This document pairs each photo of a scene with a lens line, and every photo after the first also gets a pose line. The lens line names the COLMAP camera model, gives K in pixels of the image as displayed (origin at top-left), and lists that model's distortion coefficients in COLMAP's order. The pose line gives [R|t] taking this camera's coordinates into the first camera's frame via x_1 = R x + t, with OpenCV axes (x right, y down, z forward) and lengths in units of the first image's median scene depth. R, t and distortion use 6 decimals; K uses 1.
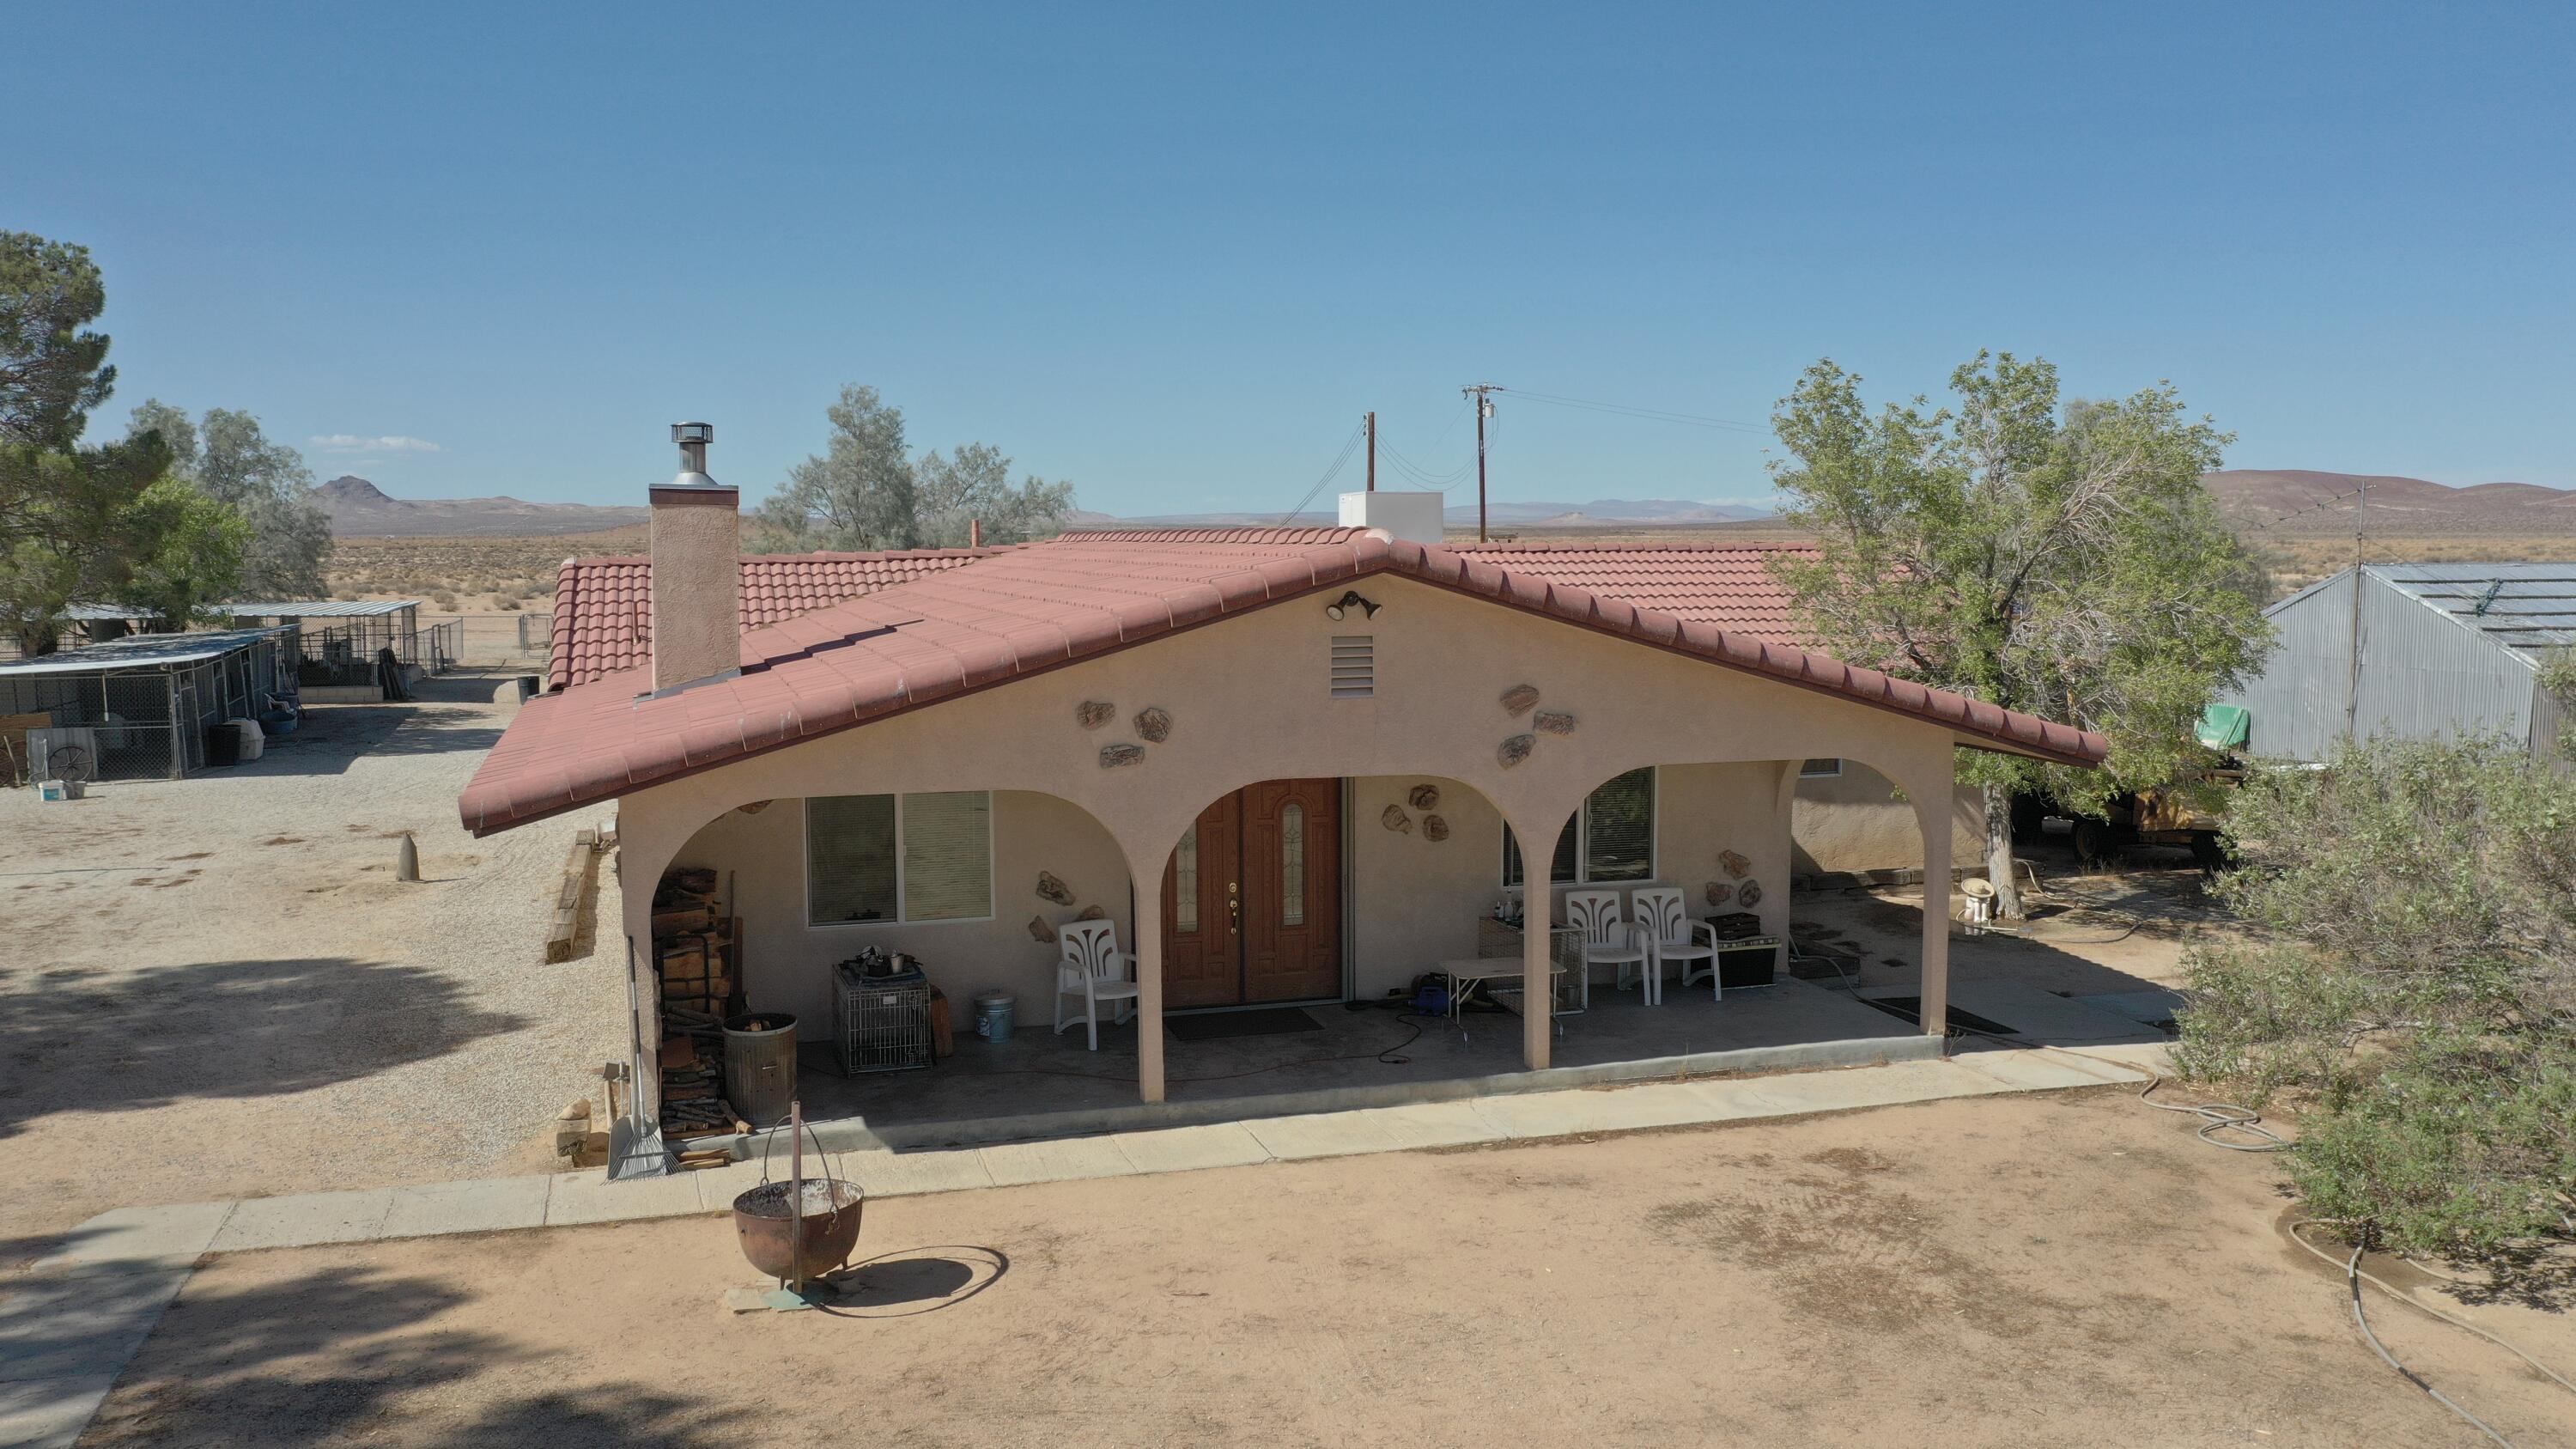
lens RADIAL K [[2019.7, 0, 1279.4], [0, 2019.7, 717.9], [0, 0, 1]] dist [-0.001765, 0.003492]
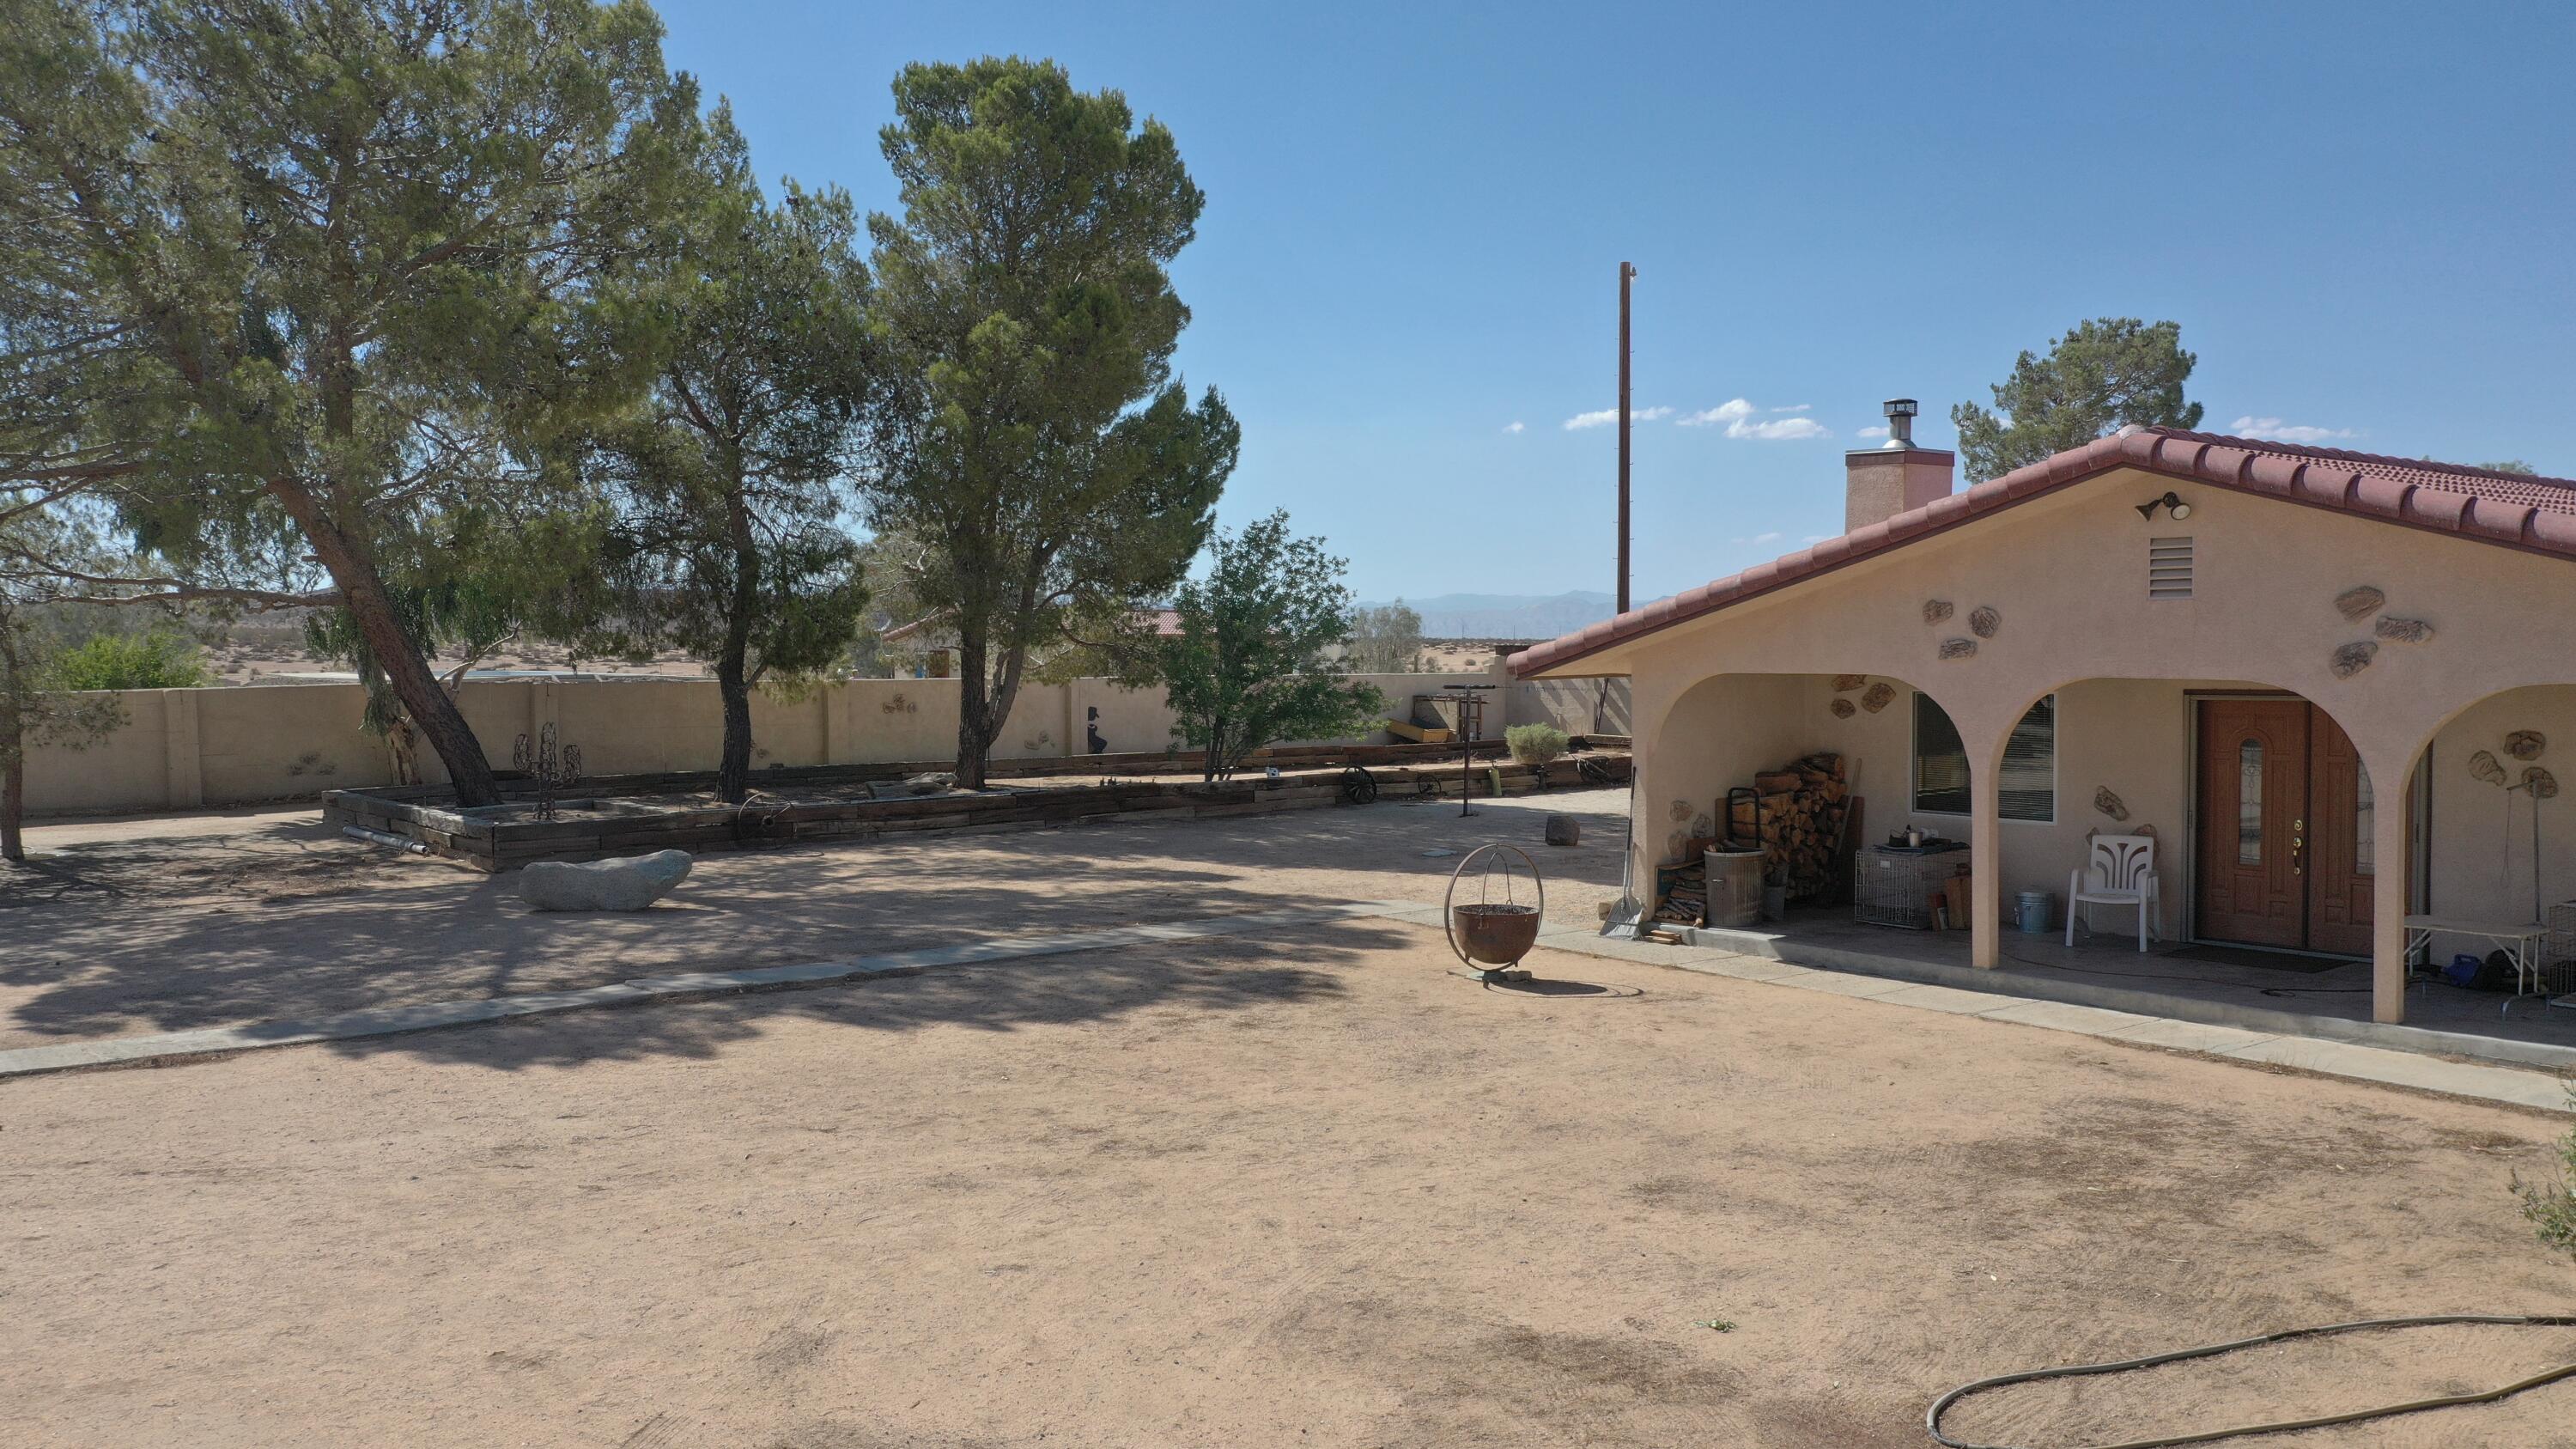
lens RADIAL K [[2053.2, 0, 1288.0], [0, 2053.2, 724.5], [0, 0, 1]] dist [-0.004380, 0.003104]
pose [[0.378630, 0.038106, -0.924763, 0.787636], [-0.080372, 0.996731, 0.008164, 0.076270], [0.922052, 0.071234, 0.380455, 0.210764]]
